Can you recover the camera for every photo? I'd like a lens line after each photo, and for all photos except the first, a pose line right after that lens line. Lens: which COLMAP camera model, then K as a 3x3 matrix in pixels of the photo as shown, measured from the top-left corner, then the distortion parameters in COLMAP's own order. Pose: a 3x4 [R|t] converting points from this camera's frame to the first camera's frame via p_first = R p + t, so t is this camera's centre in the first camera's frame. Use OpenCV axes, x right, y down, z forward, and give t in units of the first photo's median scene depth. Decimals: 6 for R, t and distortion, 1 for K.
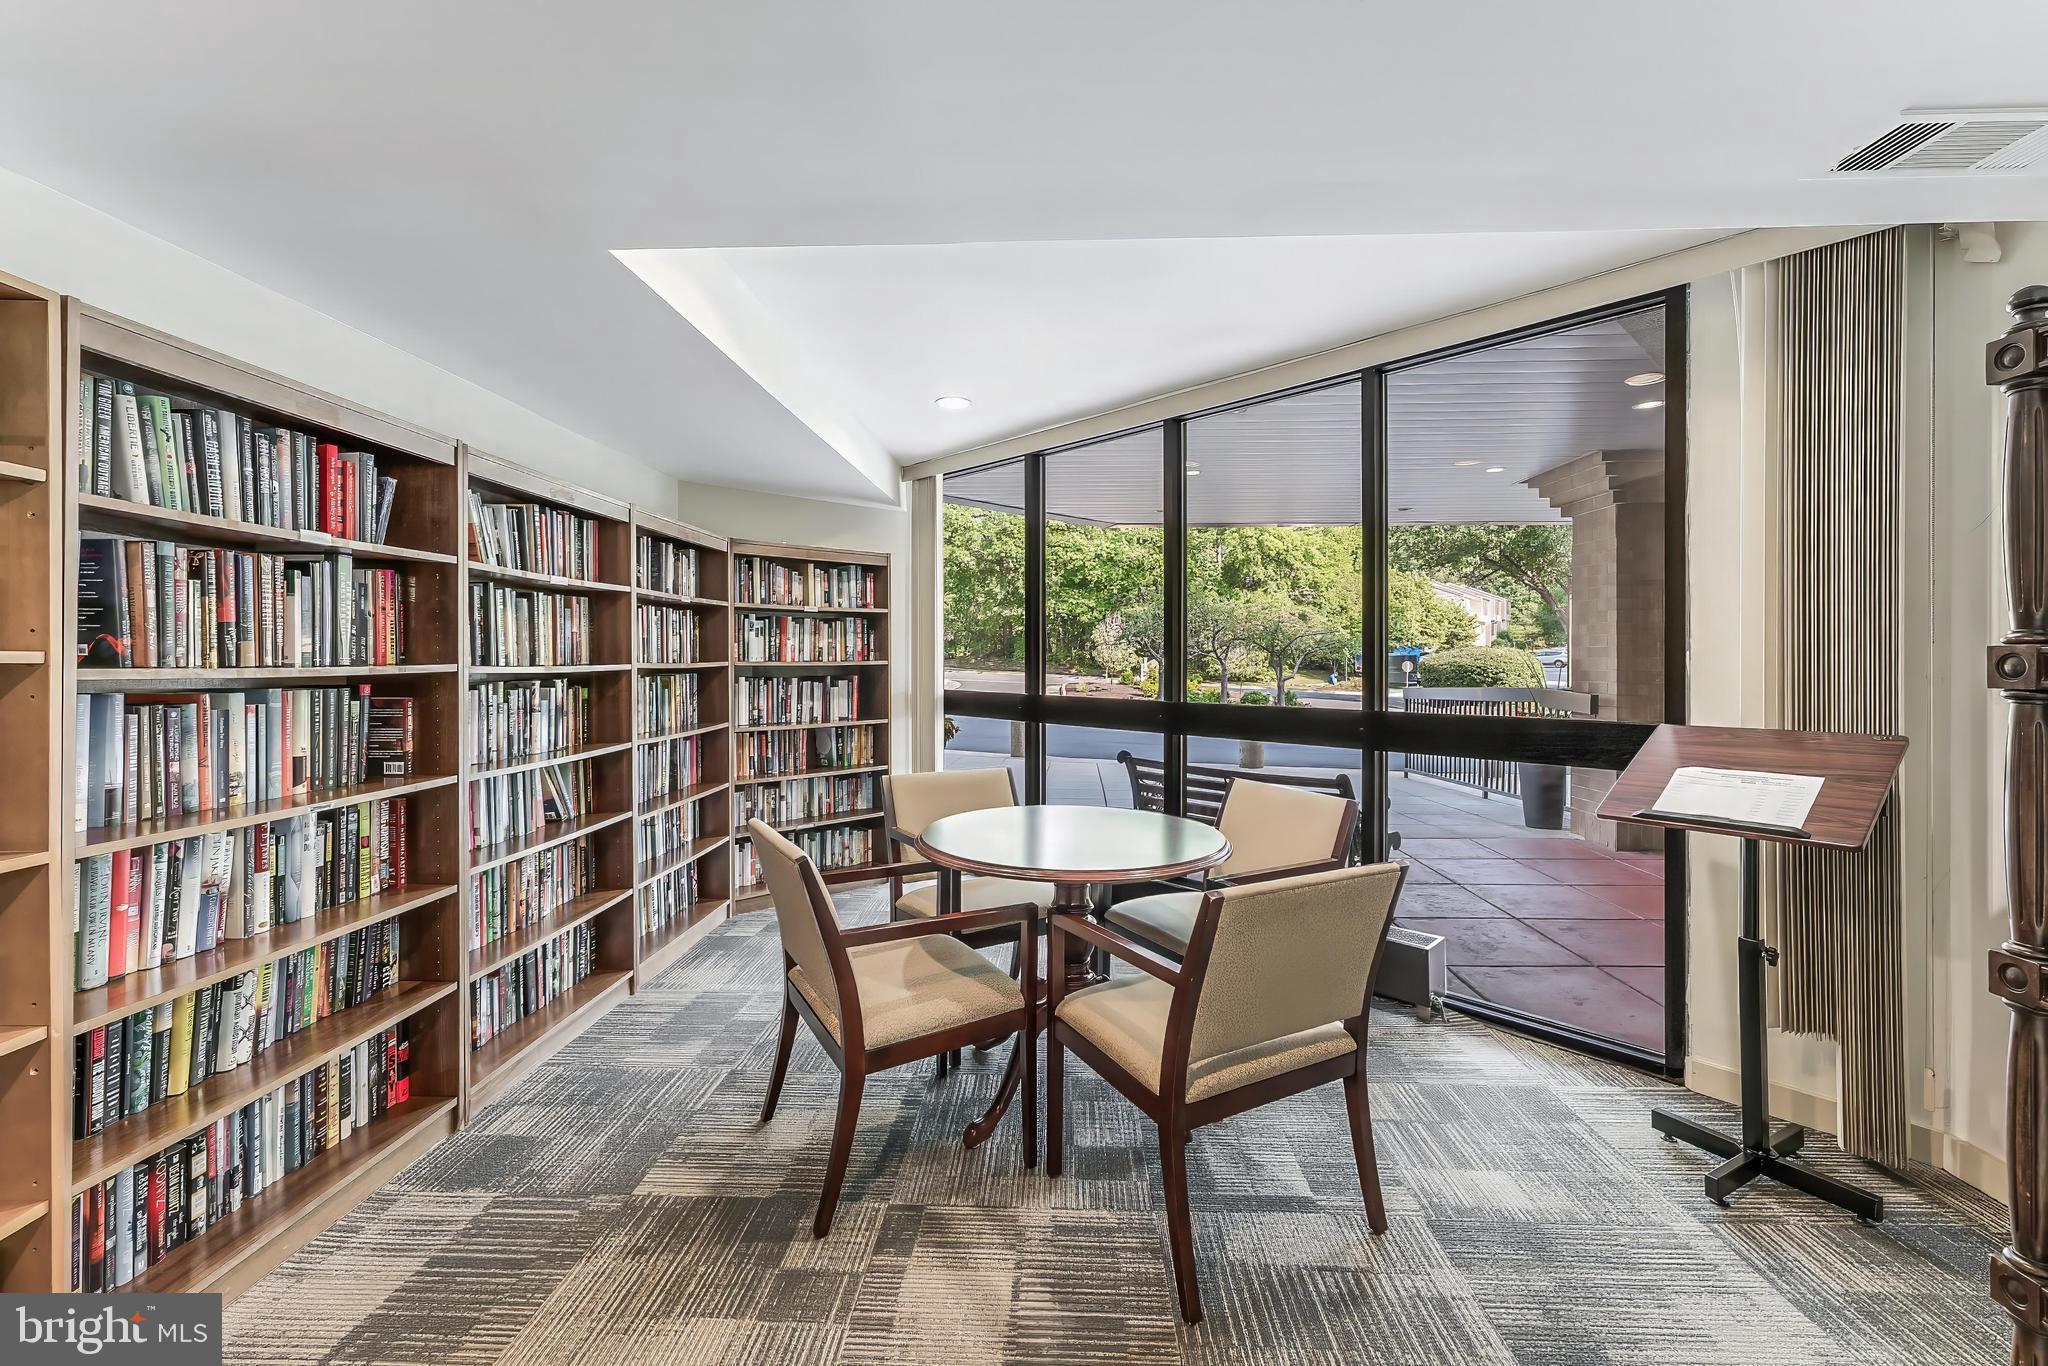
lens RADIAL K [[831.0, 0, 1027.0], [0, 831.0, 662.1], [0, 0, 1]] dist [0.003825, -0.001663]
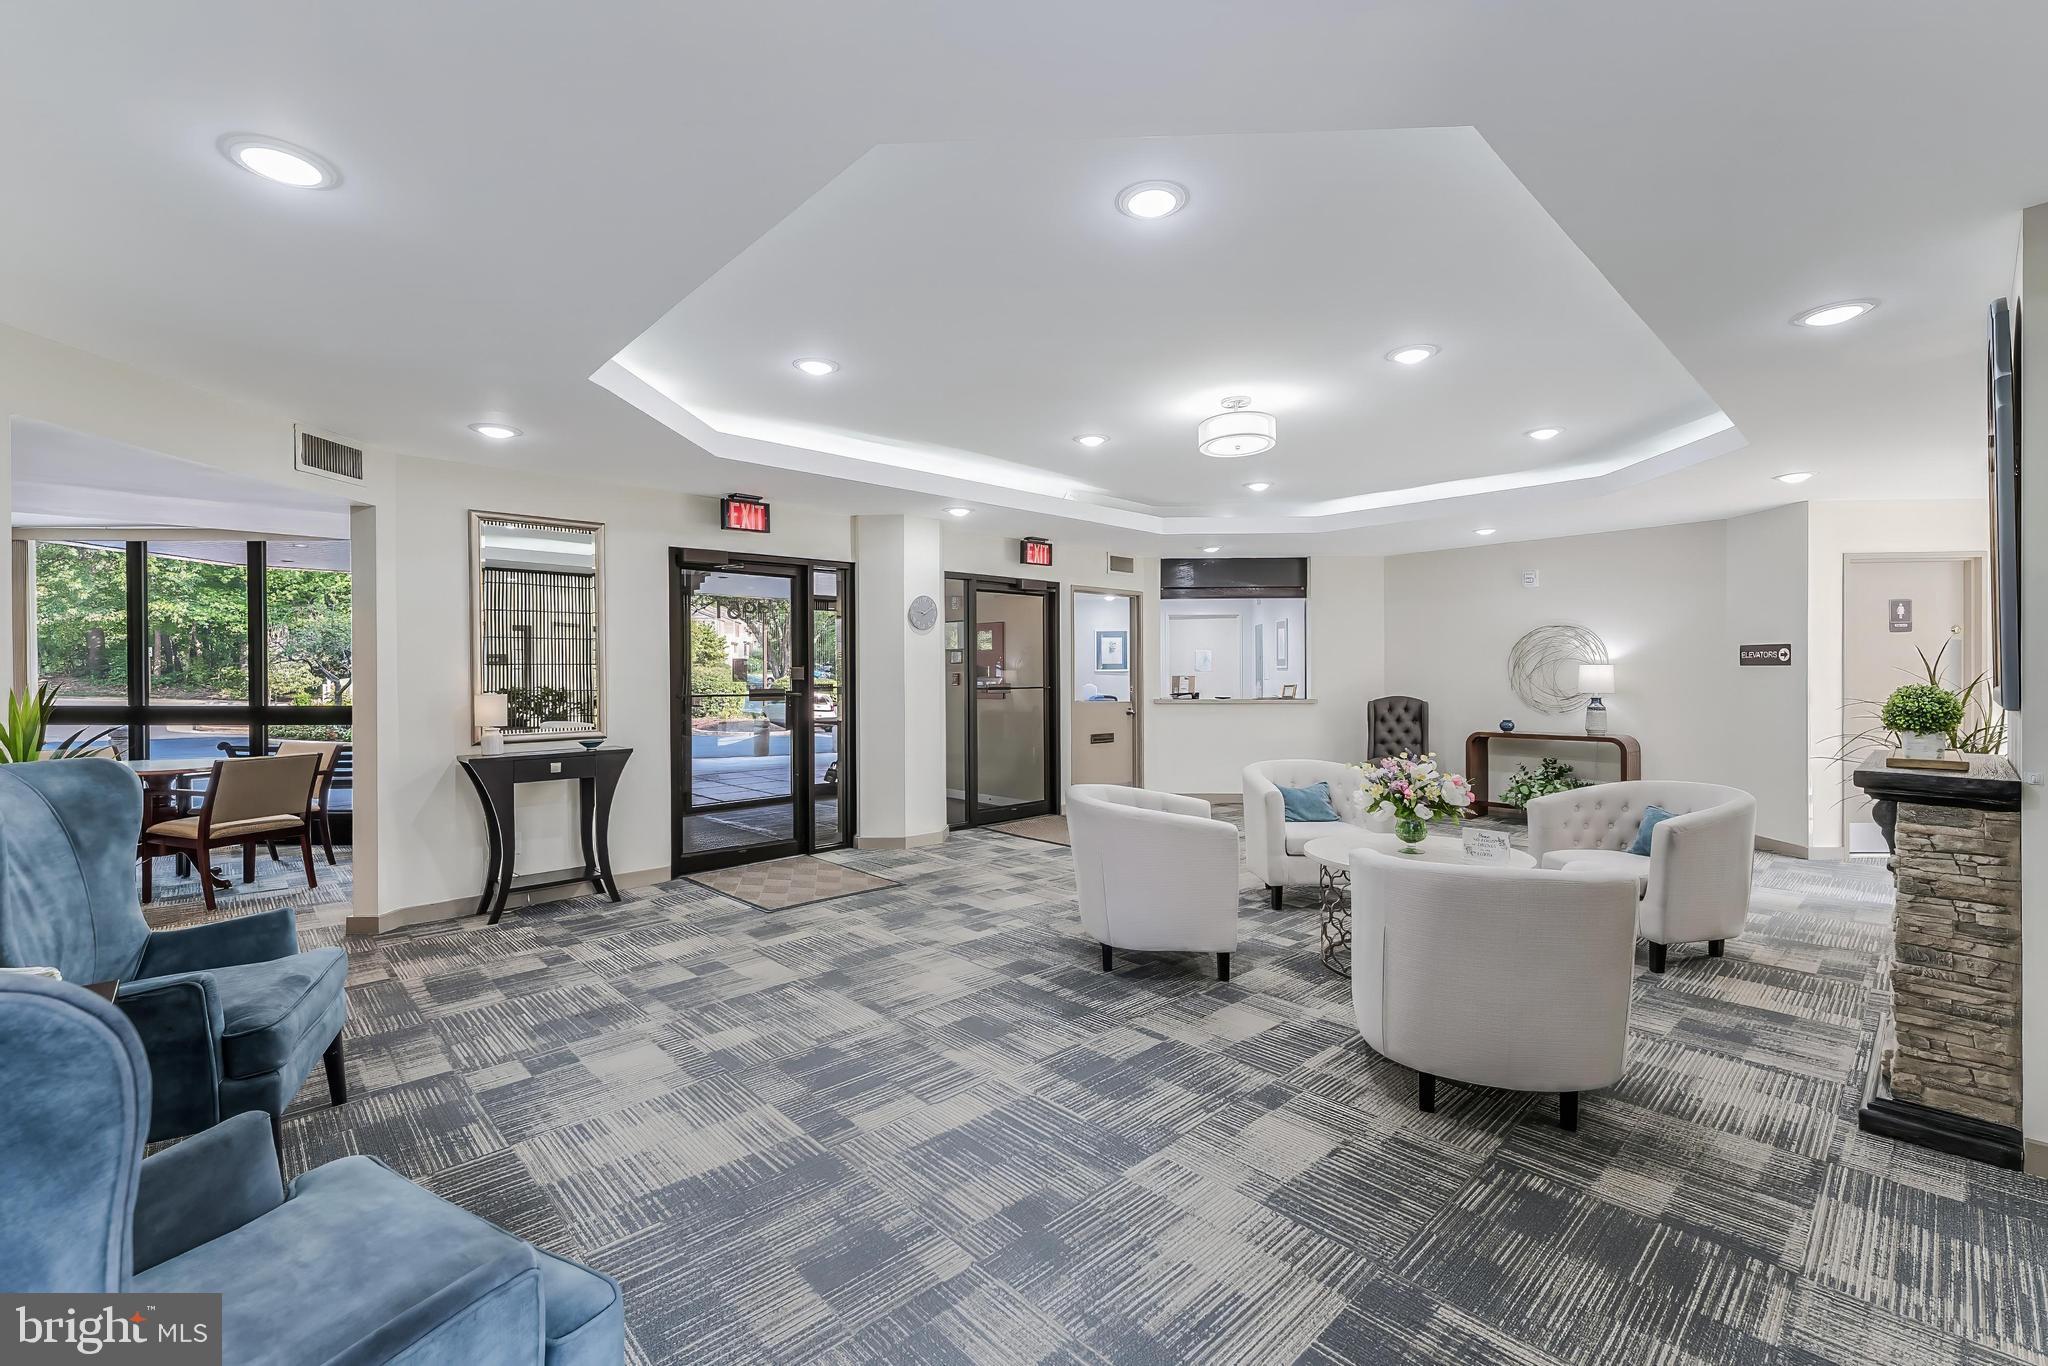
lens RADIAL K [[858.7, 0, 1032.1], [0, 858.7, 670.4], [0, 0, 1]] dist [0.003889, 0.000259]
pose [[0.693895, 0.000161, 0.720076, 0.007332], [0.007430, 0.999945, -0.007384, -0.003664], [-0.720038, 0.010474, 0.693856, -1.250610]]
